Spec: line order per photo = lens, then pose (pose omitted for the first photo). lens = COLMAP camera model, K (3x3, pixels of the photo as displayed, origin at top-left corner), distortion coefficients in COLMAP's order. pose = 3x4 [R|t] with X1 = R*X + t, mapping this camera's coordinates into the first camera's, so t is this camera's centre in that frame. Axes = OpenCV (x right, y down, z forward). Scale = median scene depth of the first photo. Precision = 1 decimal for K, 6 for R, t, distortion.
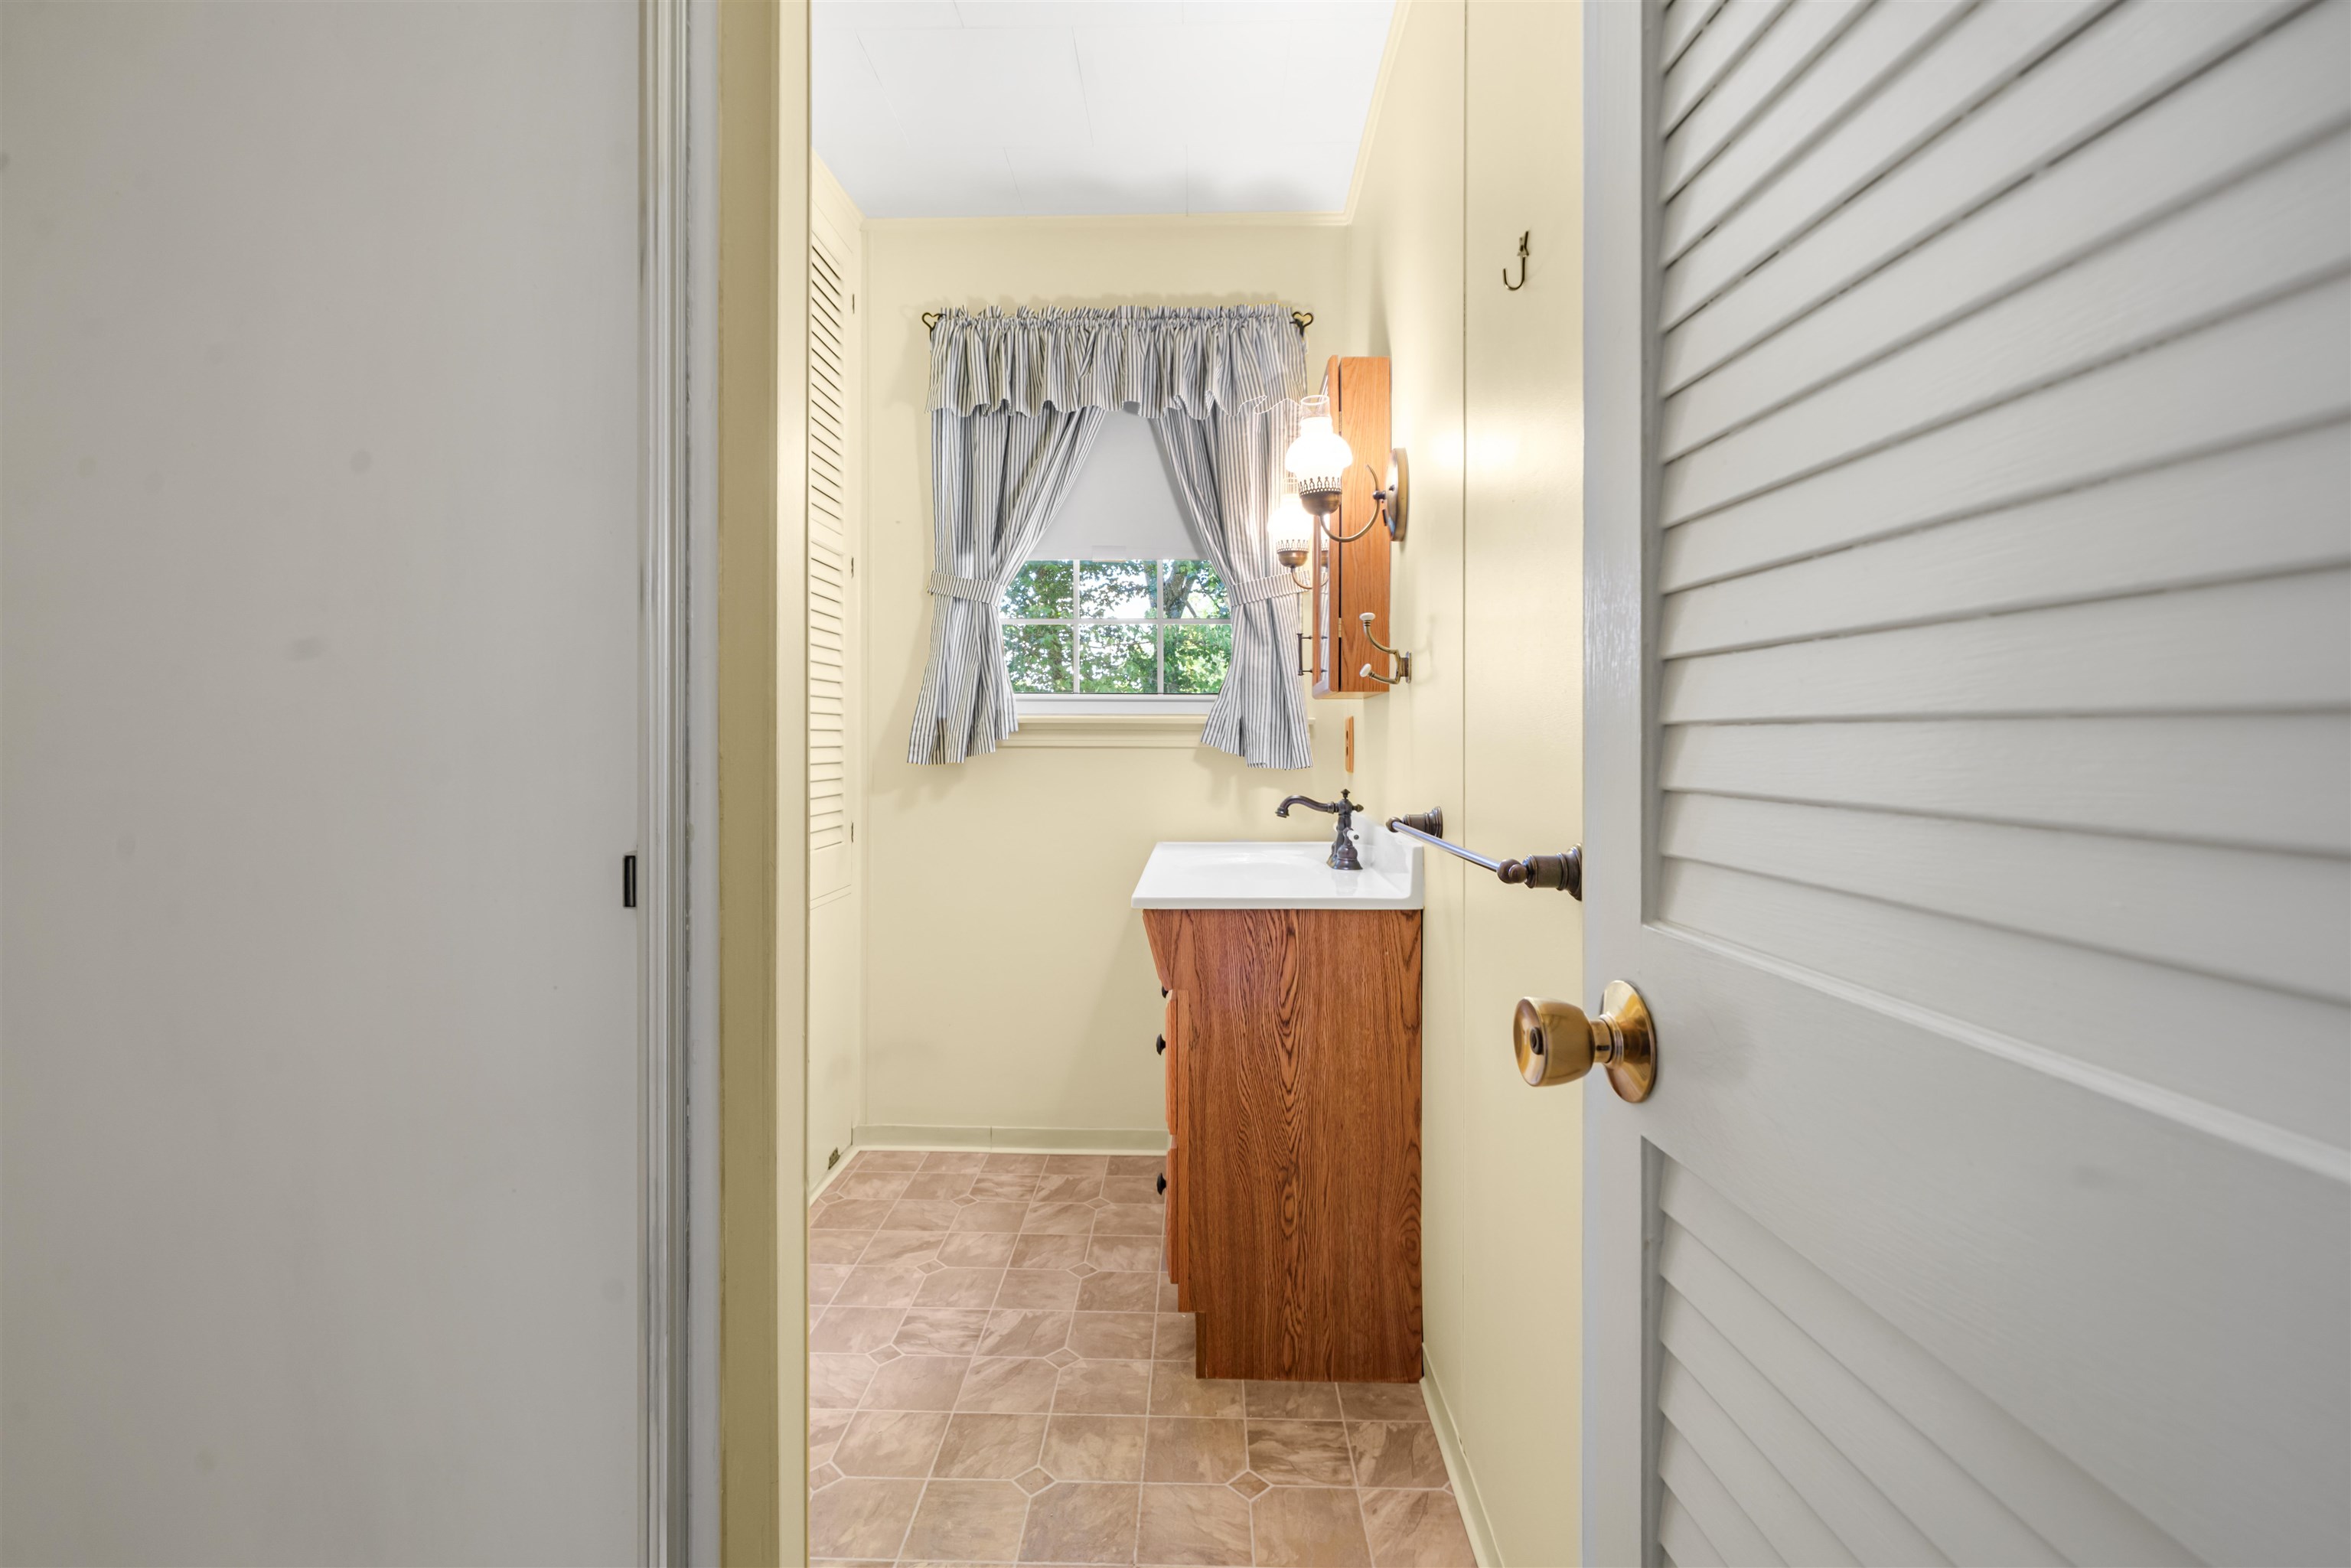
lens RADIAL K [[1069.1, 0, 1180.2], [0, 1069.1, 784.7], [0, 0, 1]] dist [-0.005007, 0.000671]
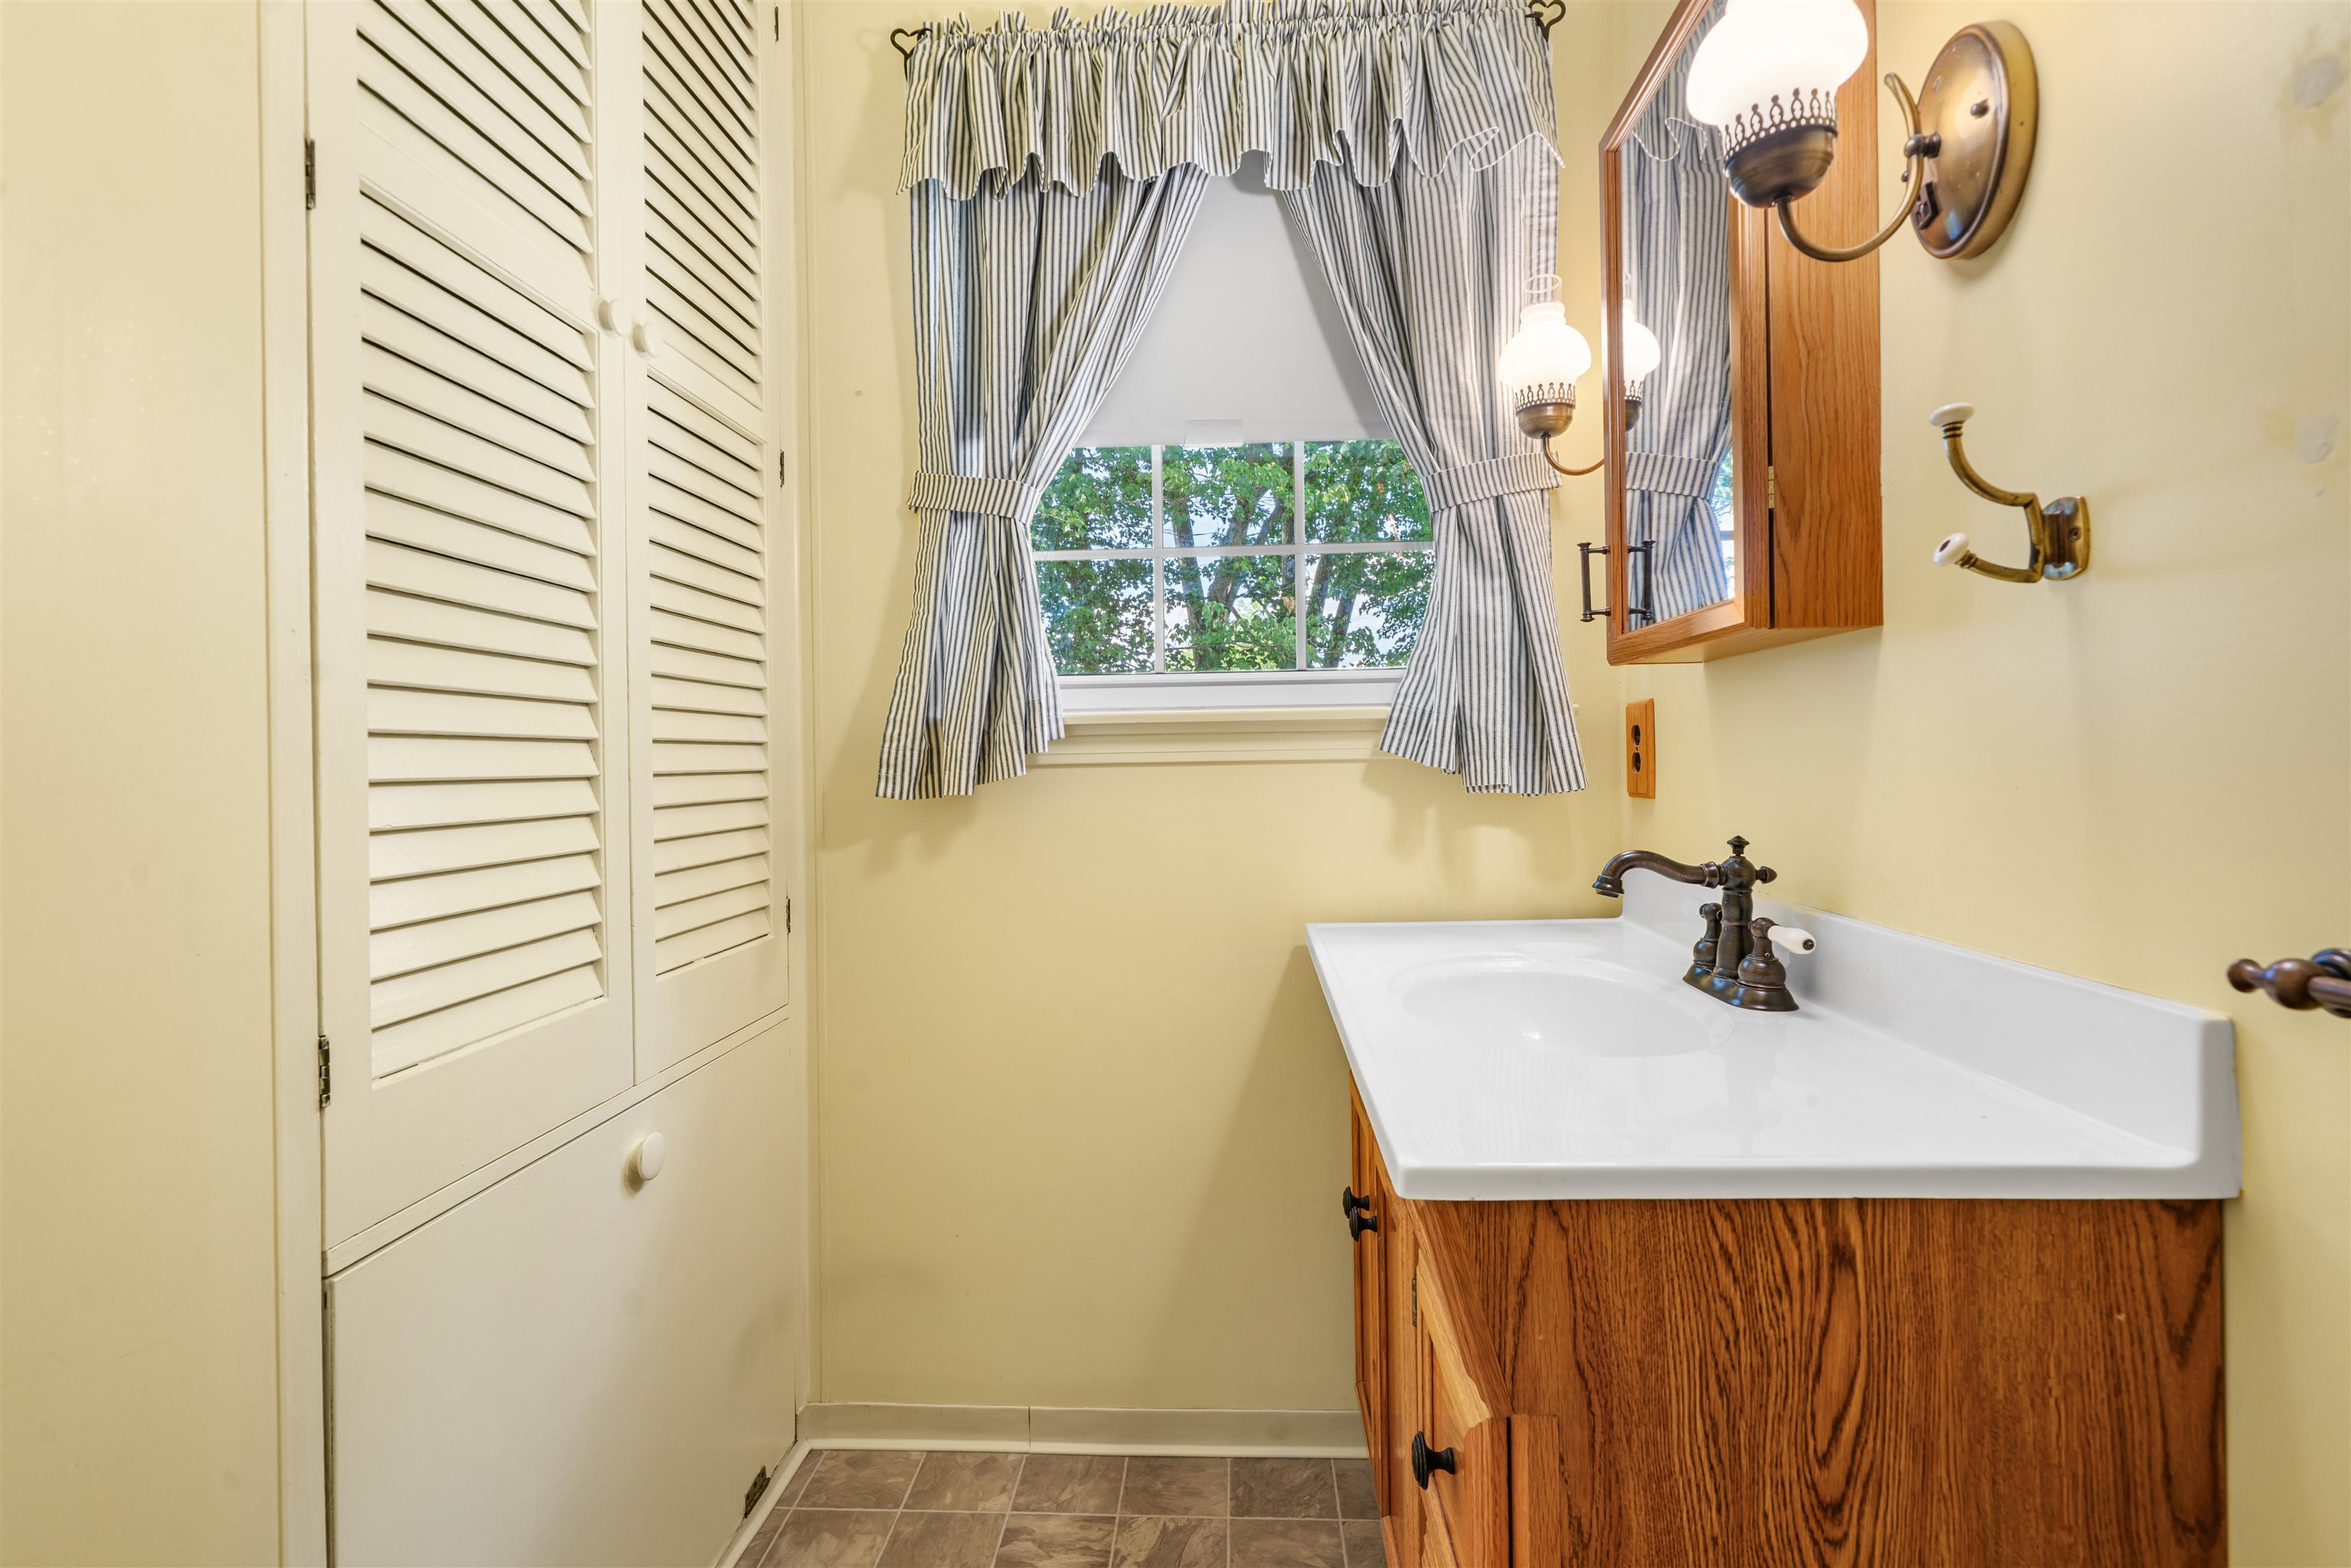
lens RADIAL K [[1069.1, 0, 1179.0], [0, 1069.1, 770.4], [0, 0, 1]] dist [-0.005007, 0.000671]
pose [[0.999234, -0.020605, -0.033283, -0.072764], [0.019607, 0.999356, -0.030054, -0.014337], [0.033881, 0.029379, 0.998994, 0.434501]]
